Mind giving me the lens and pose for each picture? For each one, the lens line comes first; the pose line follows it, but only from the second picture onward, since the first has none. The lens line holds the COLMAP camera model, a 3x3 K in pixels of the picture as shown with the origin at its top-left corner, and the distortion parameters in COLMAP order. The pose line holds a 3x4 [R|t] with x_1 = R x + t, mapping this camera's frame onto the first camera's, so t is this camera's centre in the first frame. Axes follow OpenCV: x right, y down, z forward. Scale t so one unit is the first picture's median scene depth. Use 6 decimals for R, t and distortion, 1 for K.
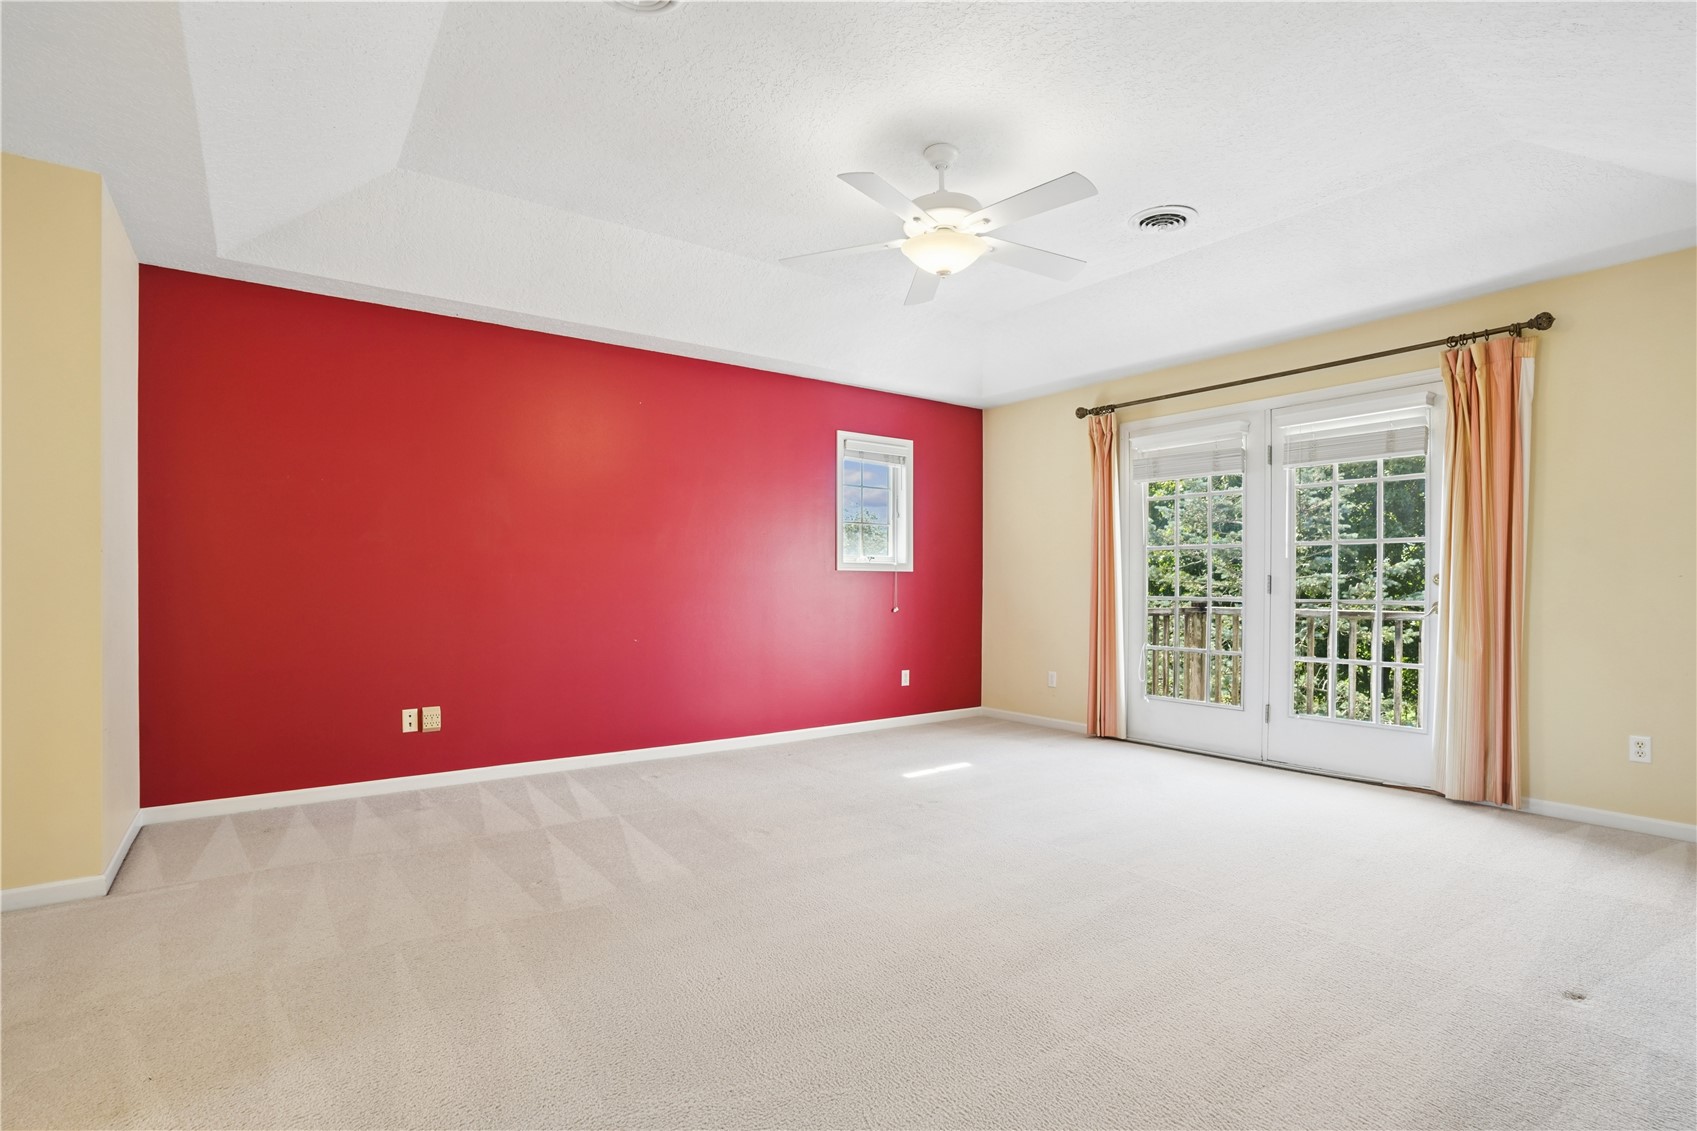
lens RADIAL K [[795.9, 0, 845.4], [0, 795.9, 572.0], [0, 0, 1]] dist [-0.003326, 0.000233]
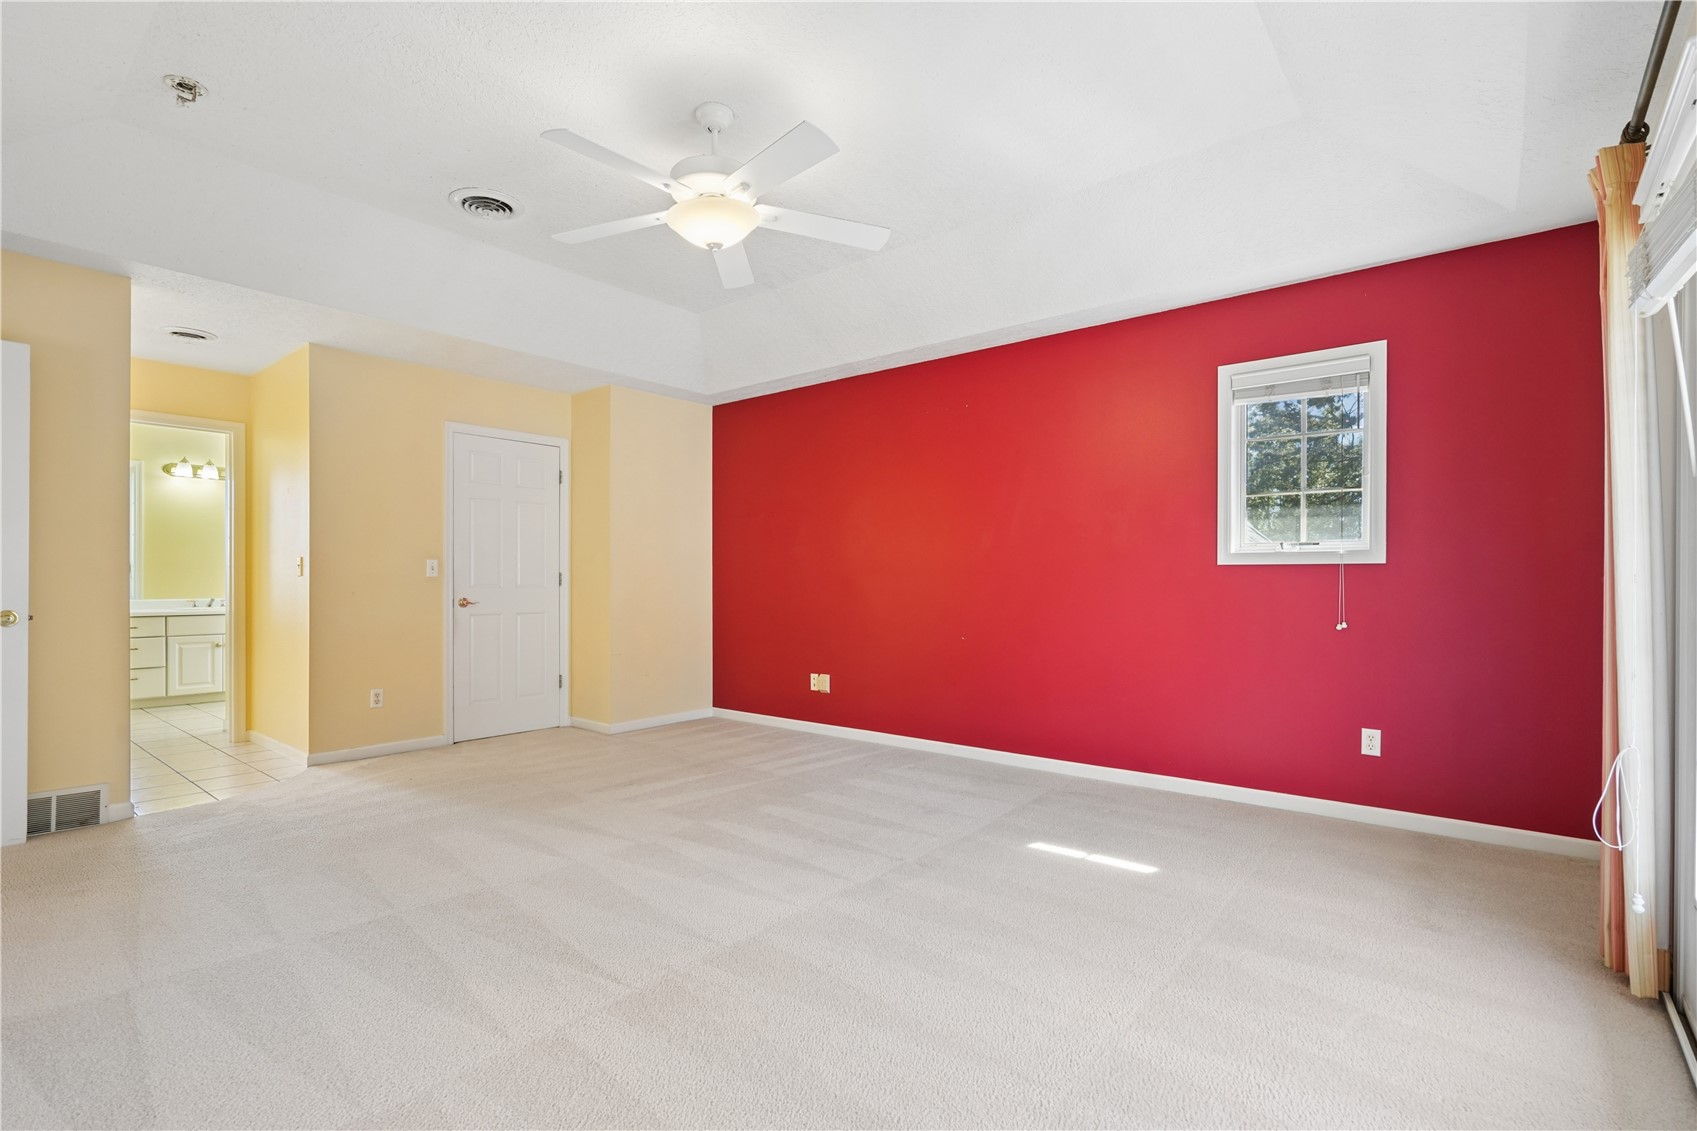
lens RADIAL K [[795.9, 0, 851.7], [0, 795.9, 569.0], [0, 0, 1]] dist [-0.003326, 0.000233]
pose [[0.272137, -0.014548, -0.962149, 0.597933], [0.013483, 0.999845, -0.011305, 0.005056], [0.962164, -0.009896, 0.272291, 0.512064]]
